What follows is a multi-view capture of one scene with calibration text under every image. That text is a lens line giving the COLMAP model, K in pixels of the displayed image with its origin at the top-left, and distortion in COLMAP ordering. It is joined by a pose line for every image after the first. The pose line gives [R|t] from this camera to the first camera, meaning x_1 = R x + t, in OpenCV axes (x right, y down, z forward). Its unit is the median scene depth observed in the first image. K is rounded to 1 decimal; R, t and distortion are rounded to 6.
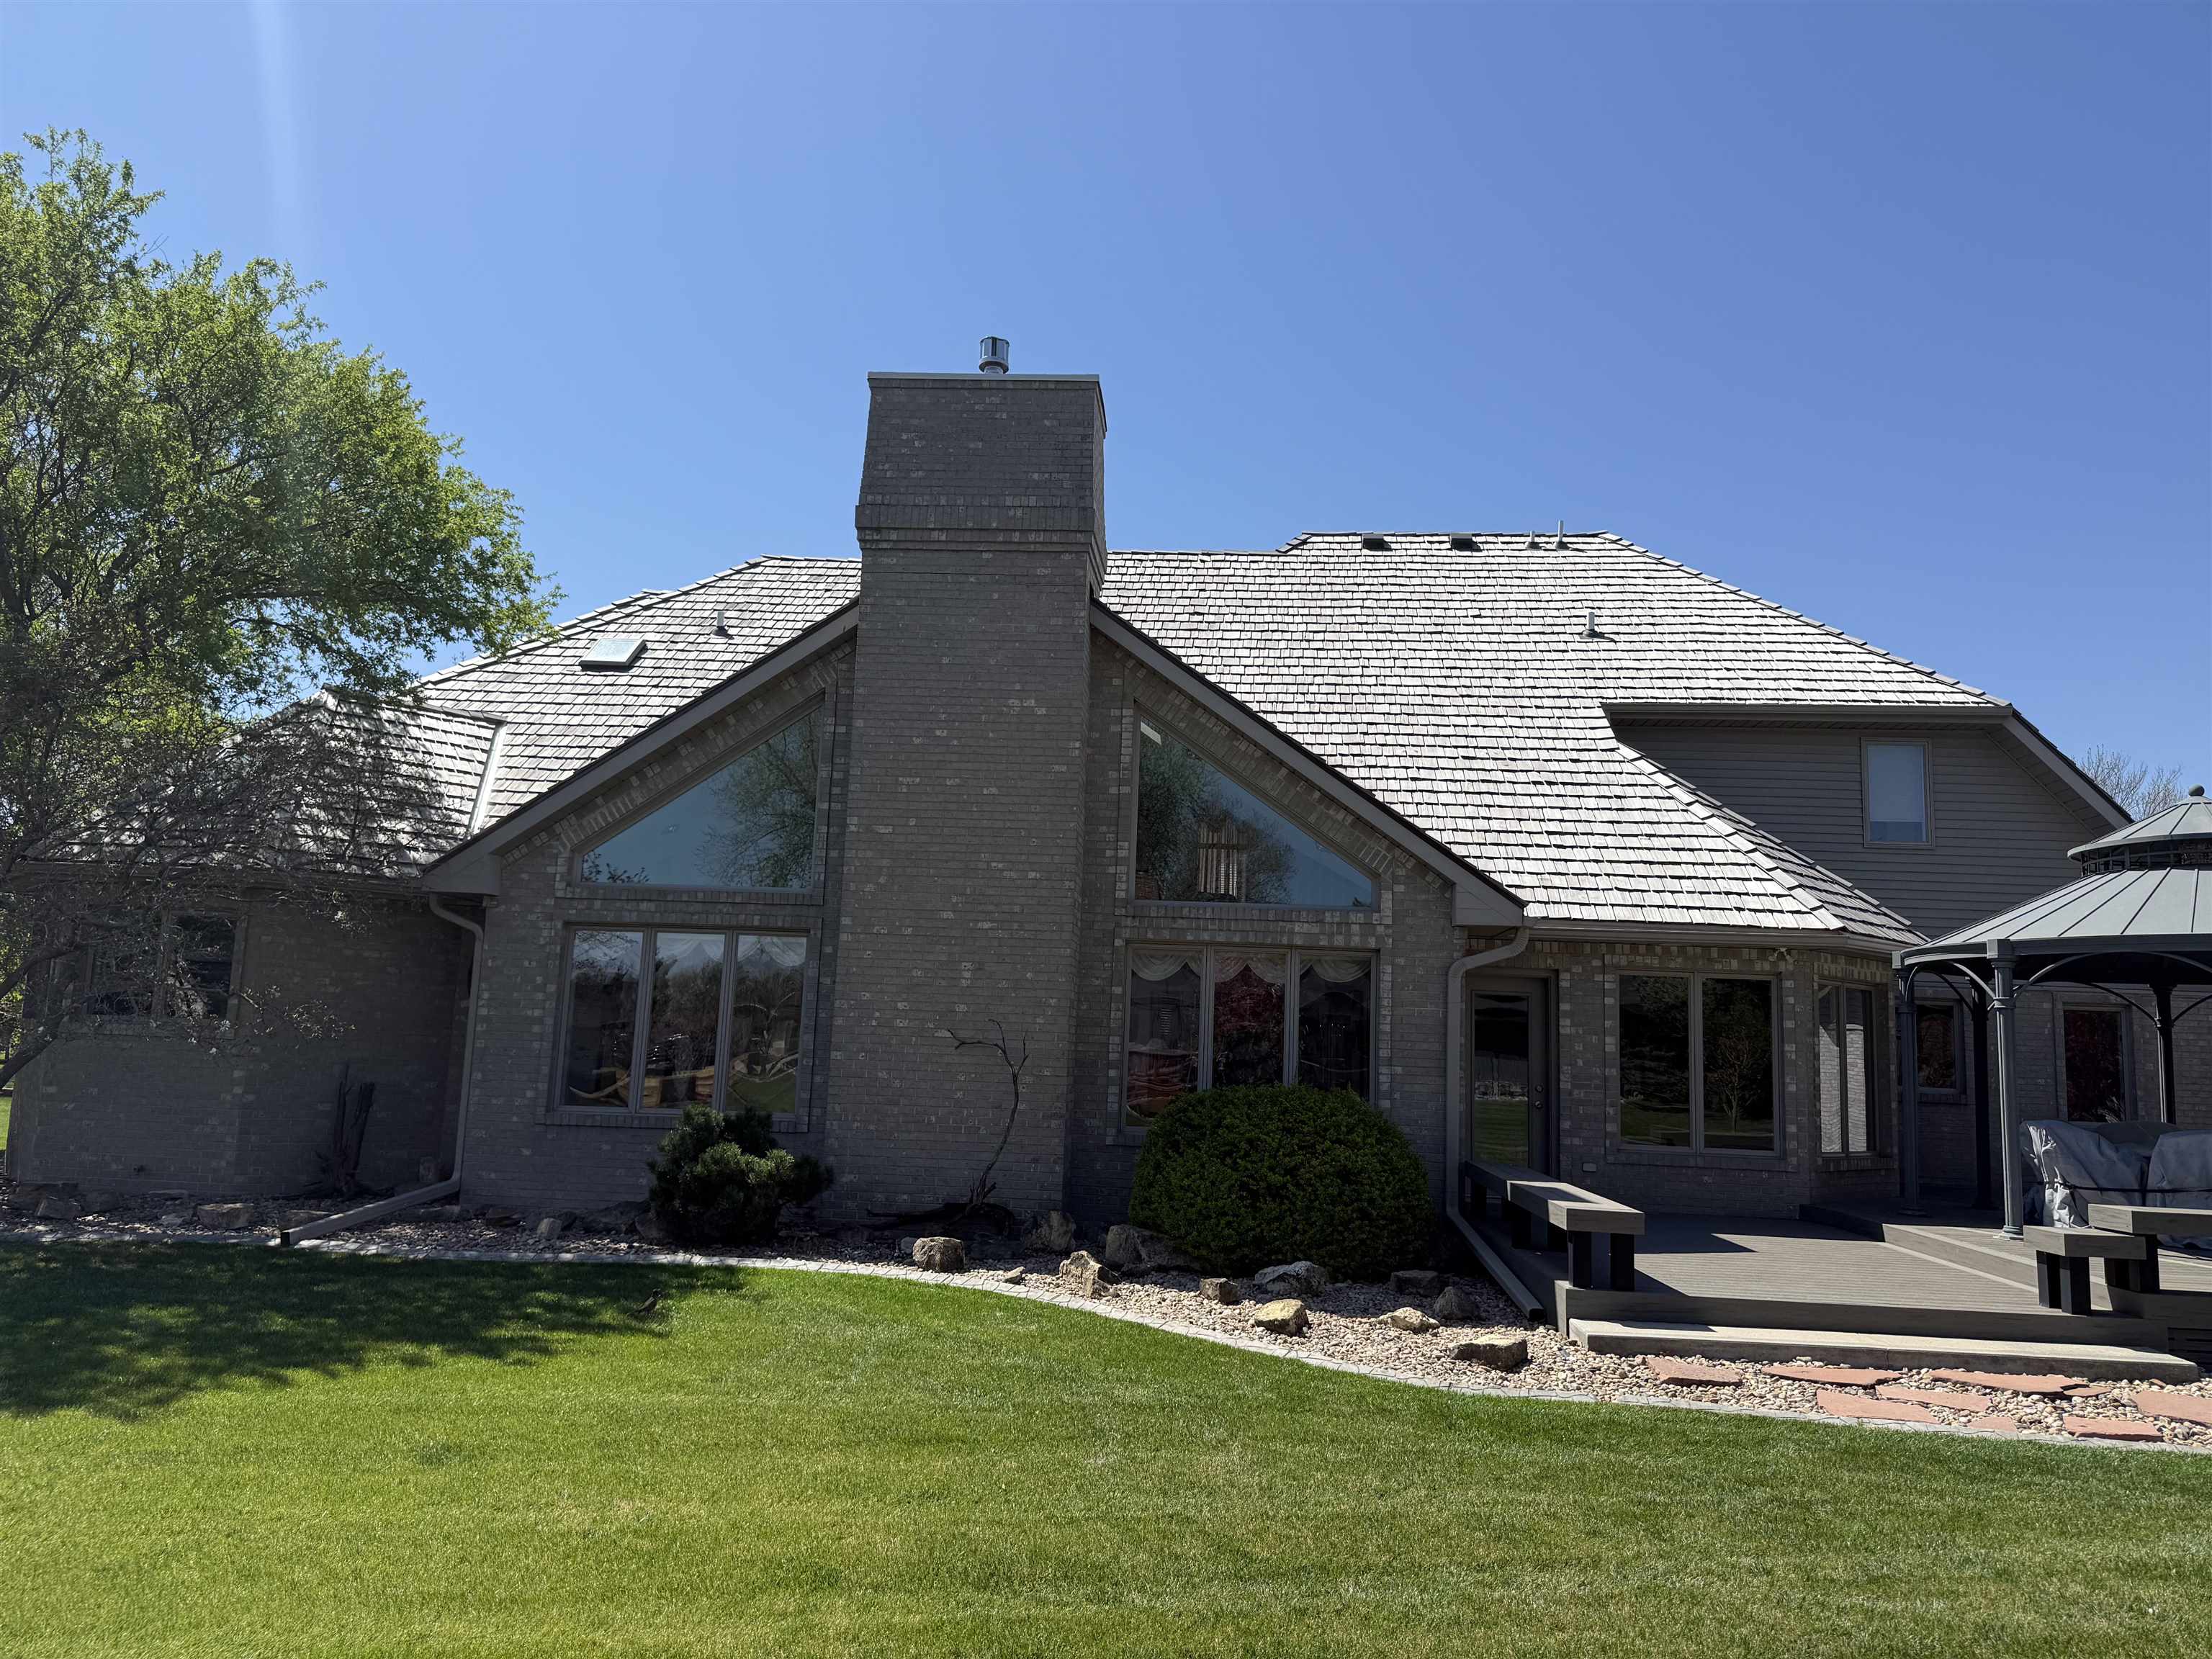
lens RADIAL K [[1560.8, 0, 1085.5], [0, 1560.8, 819.1], [0, 0, 1]] dist [0.080055, -0.086482]
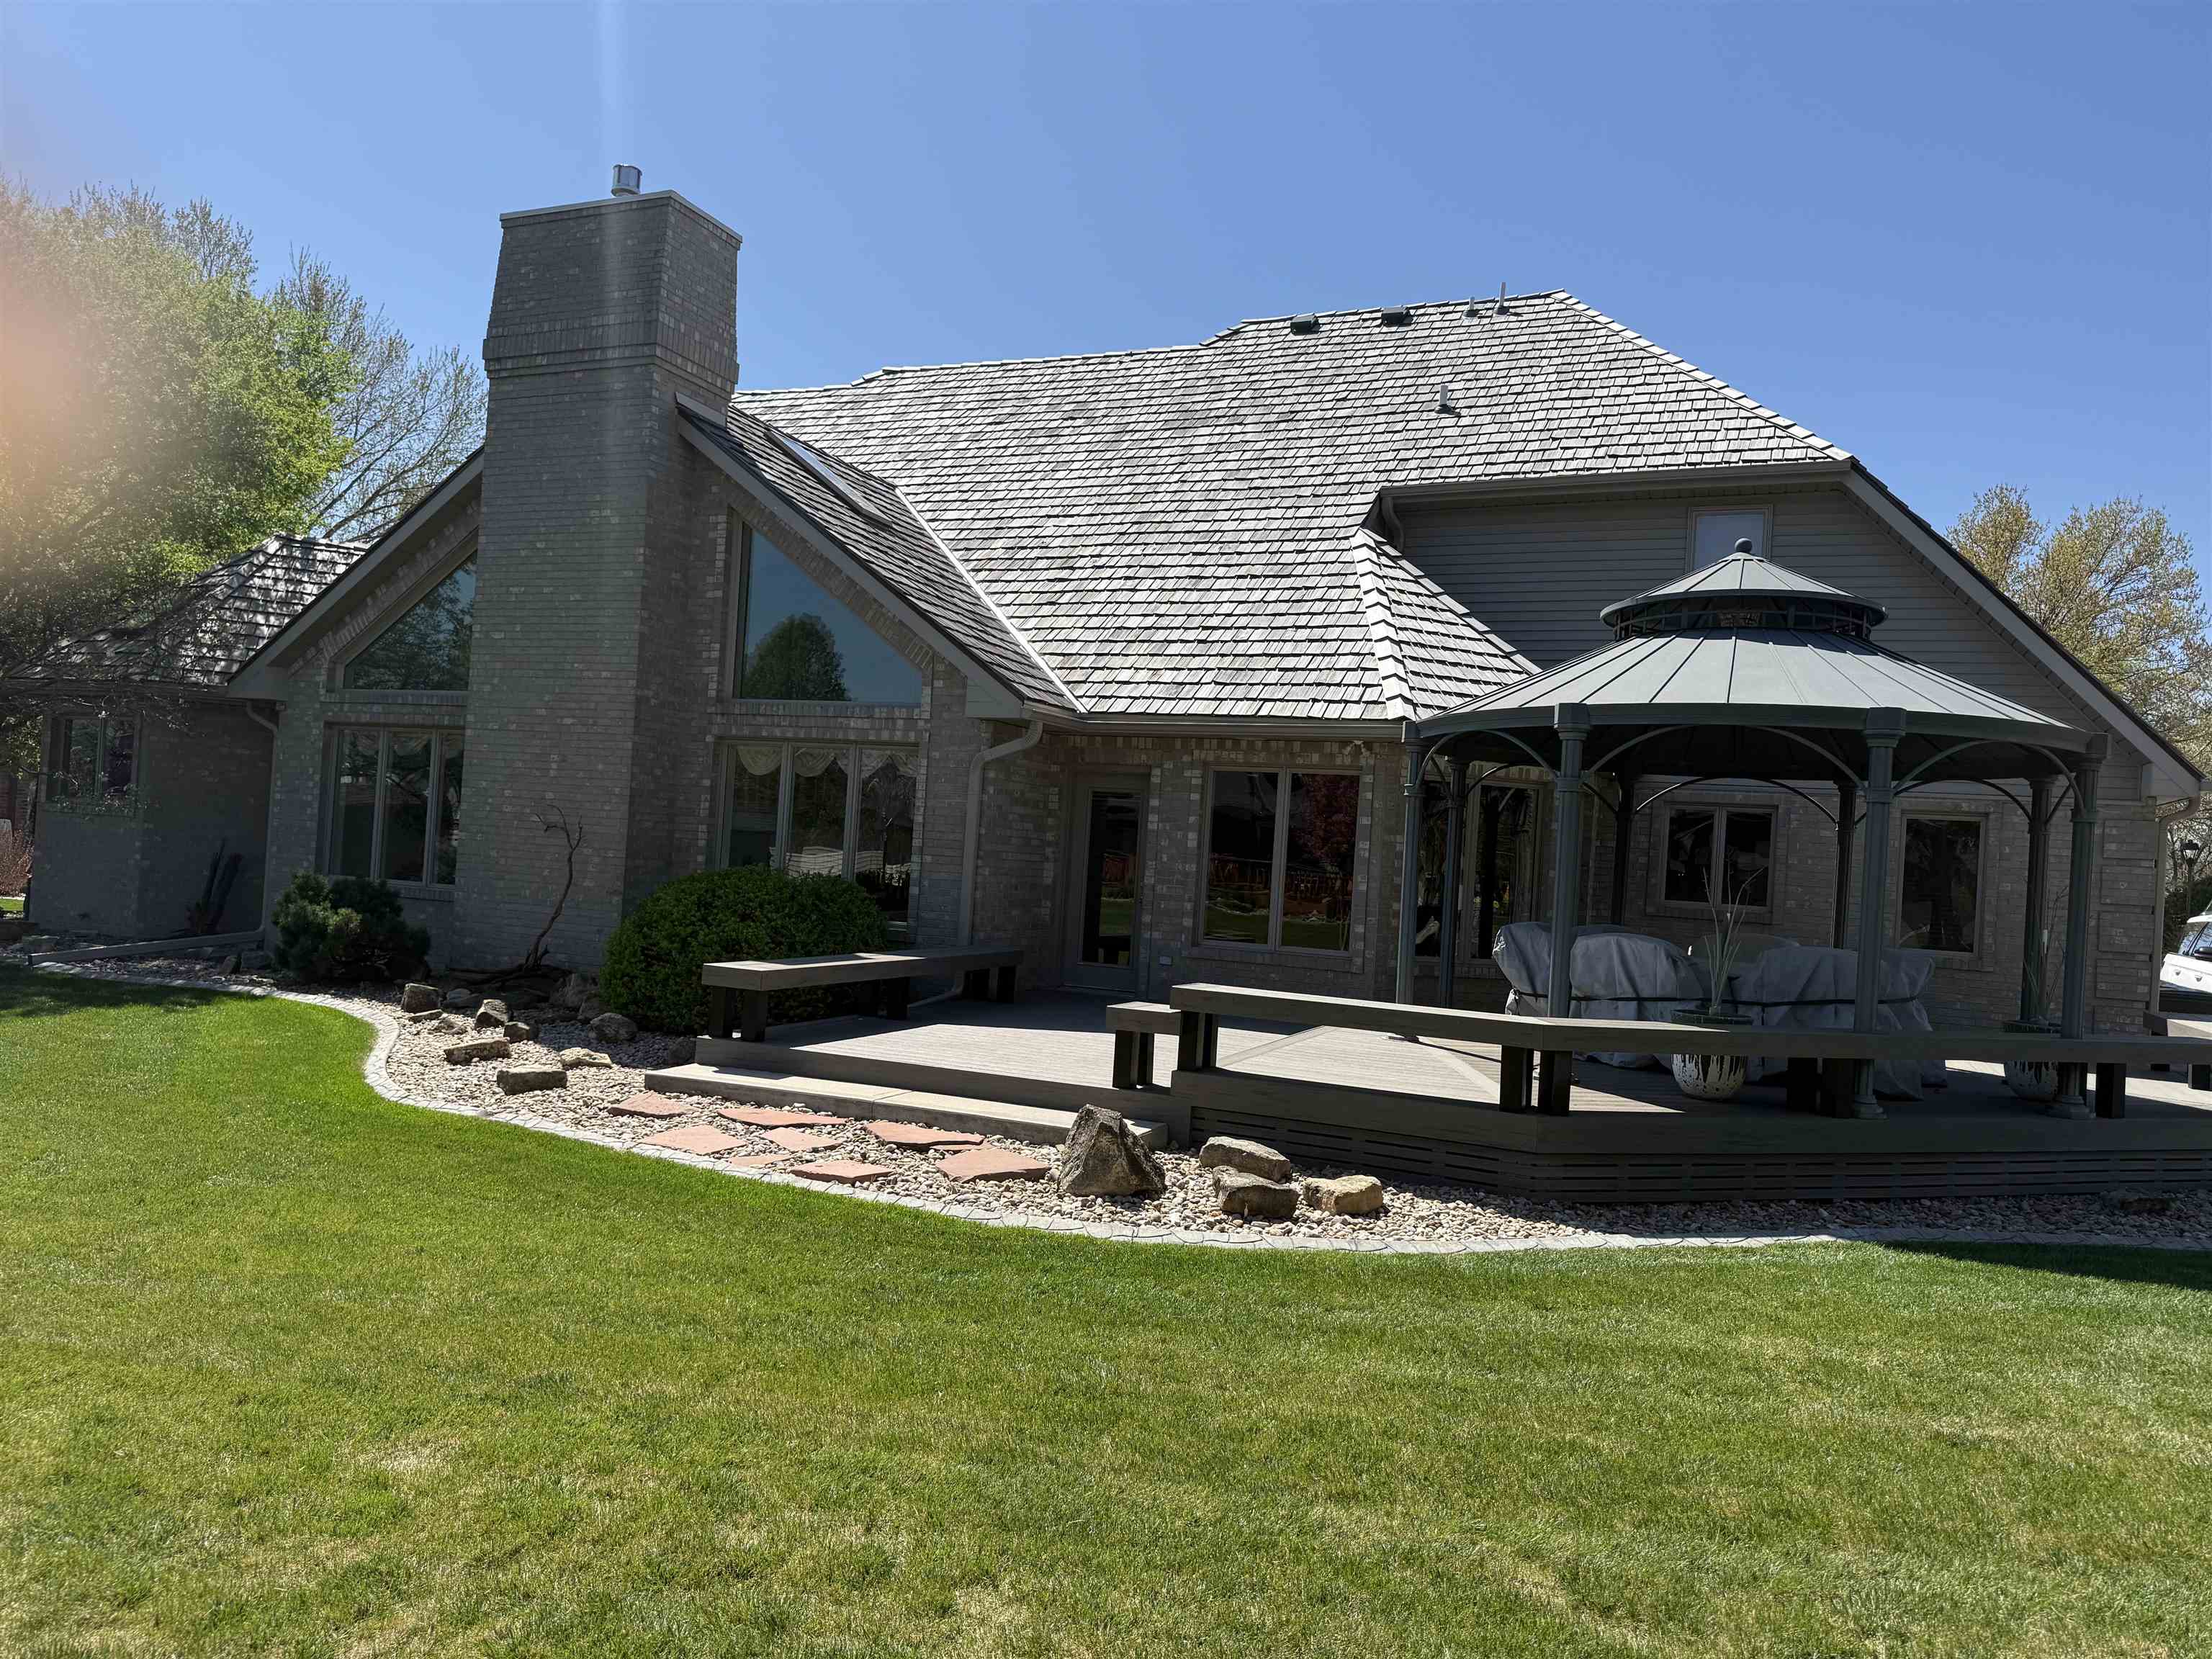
lens RADIAL K [[1560.8, 0, 1123.2], [0, 1560.8, 834.5], [0, 0, 1]] dist [0.080055, -0.086482]
pose [[0.942144, 0.014895, -0.334878, 0.650450], [0.022969, 0.993796, 0.108824, 0.034078], [0.334421, -0.110220, 0.935956, 0.078571]]
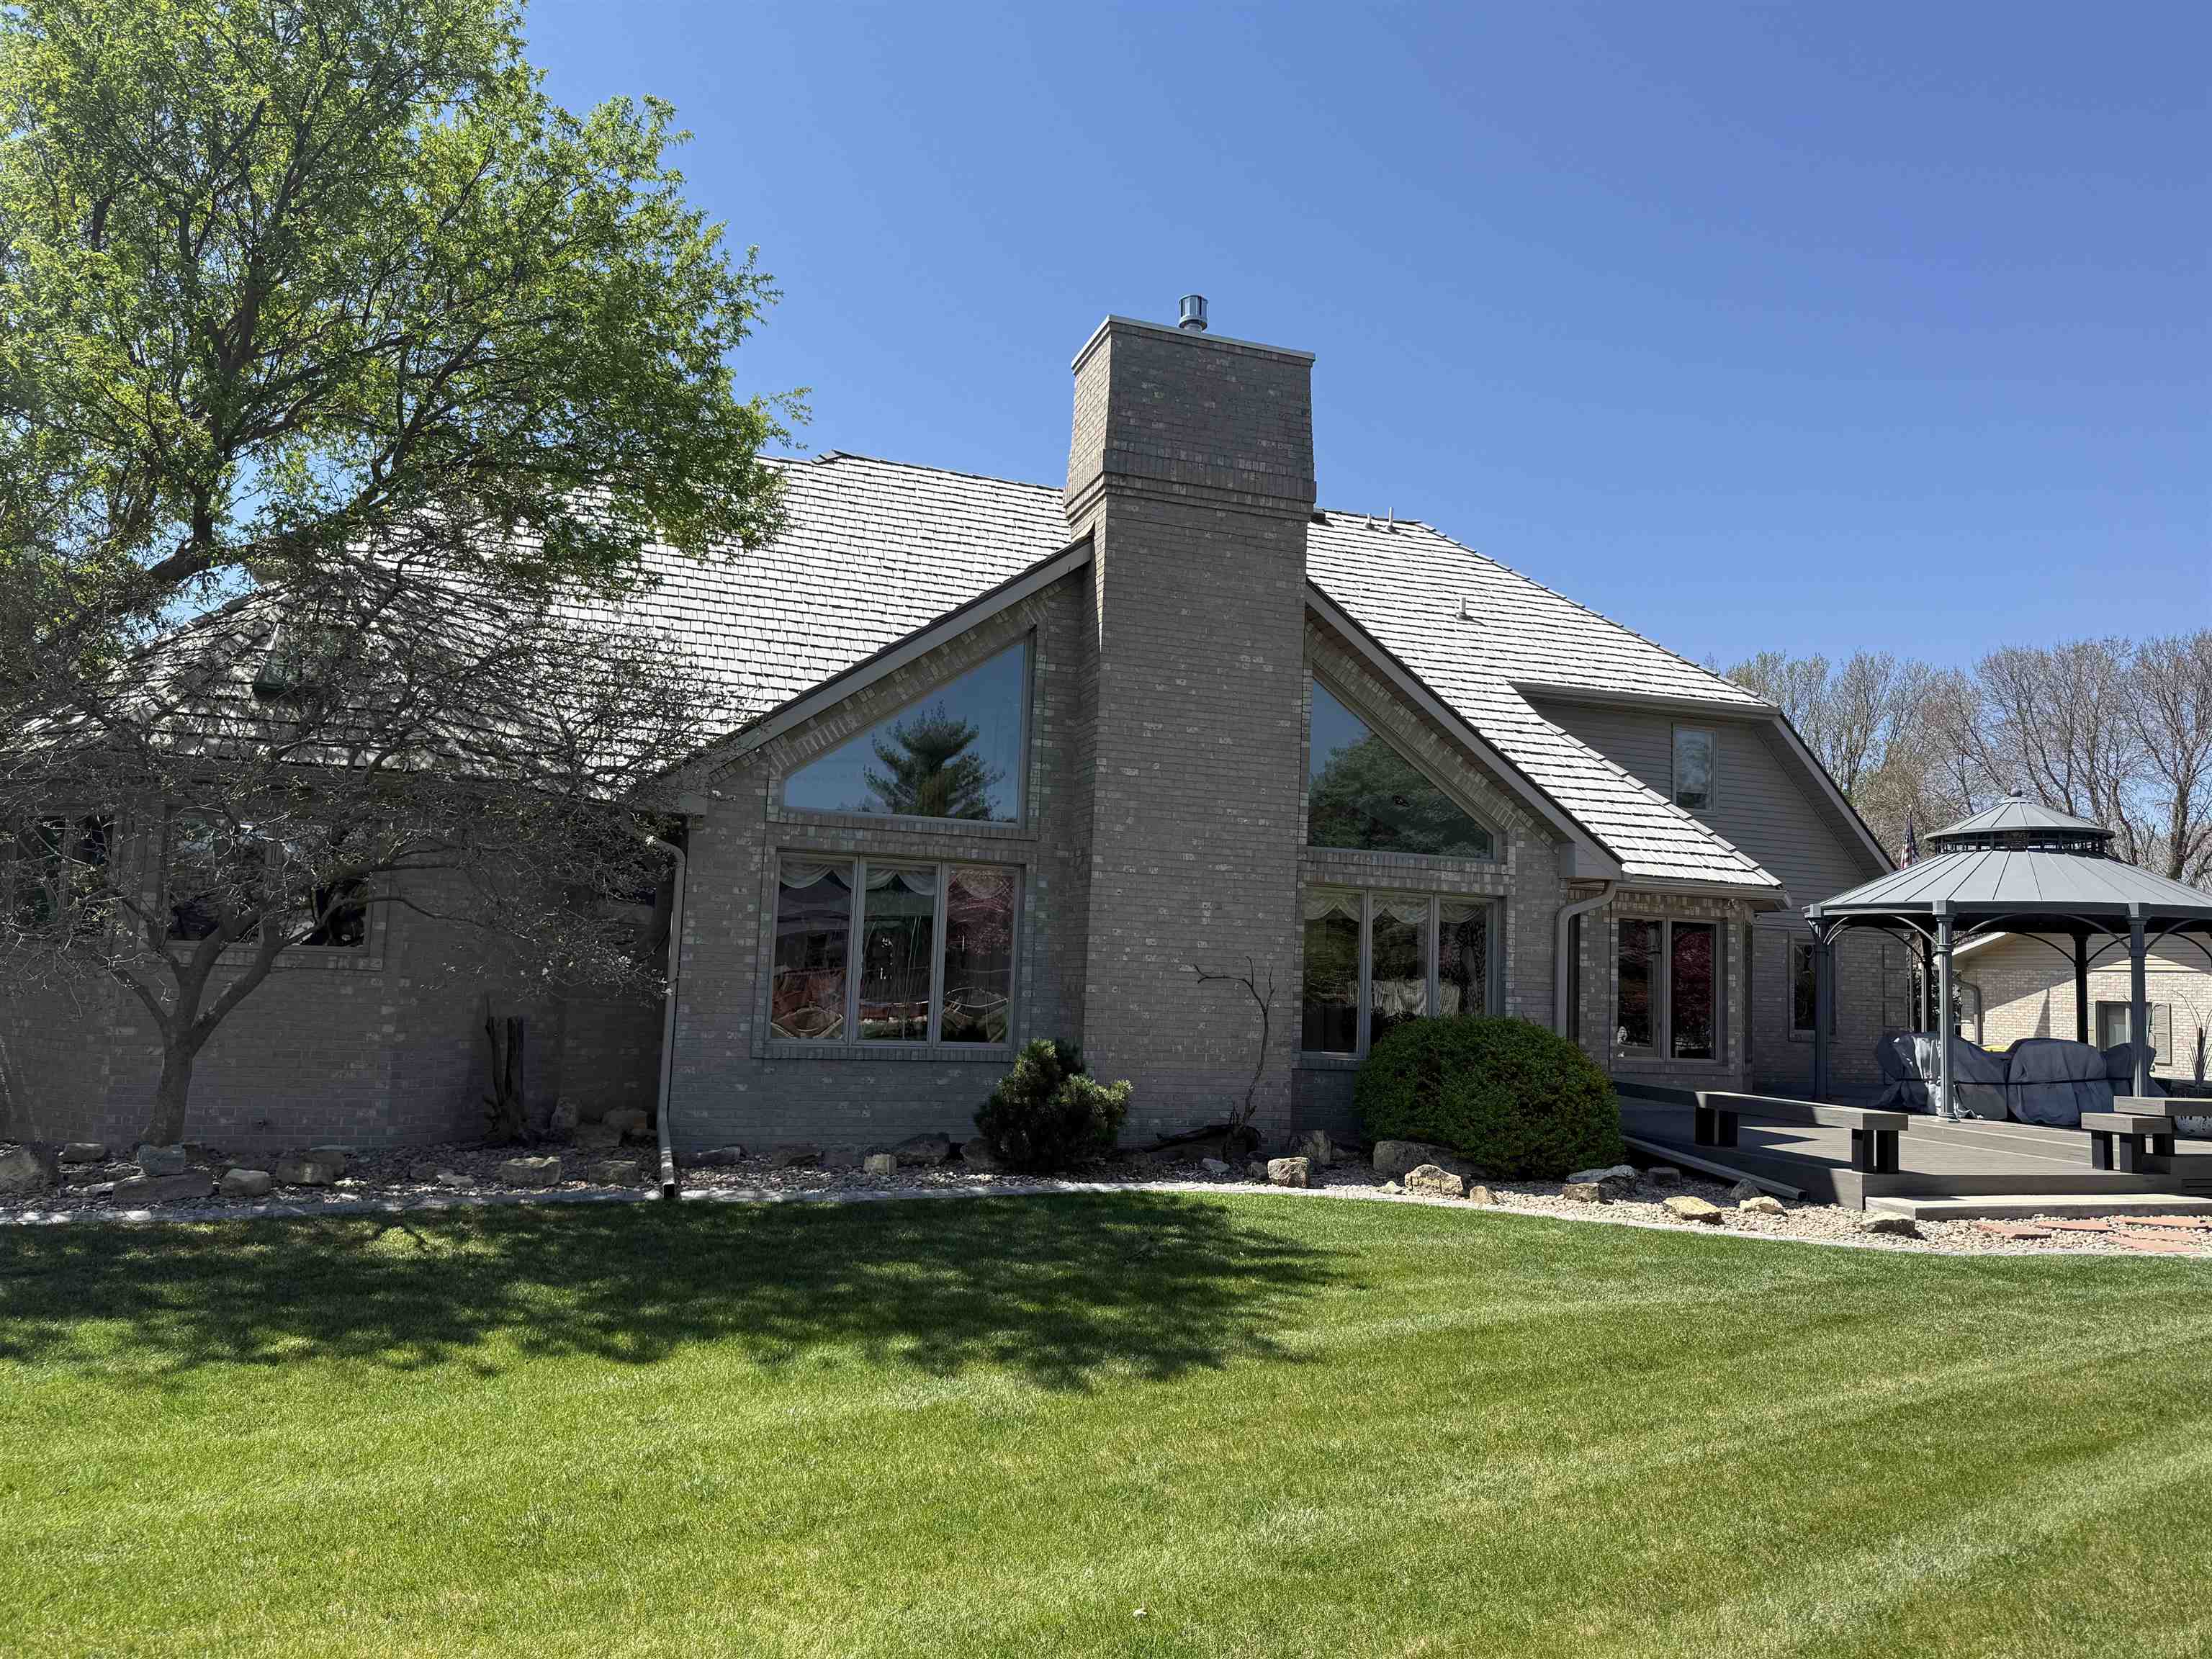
lens RADIAL K [[1560.8, 0, 1121.9], [0, 1560.8, 823.8], [0, 0, 1]] dist [0.080055, -0.086482]
pose [[0.913544, 0.038246, 0.404938, -0.535920], [-0.063721, 0.996734, 0.049615, -0.009754], [-0.401718, -0.071128, 0.912997, 0.055705]]
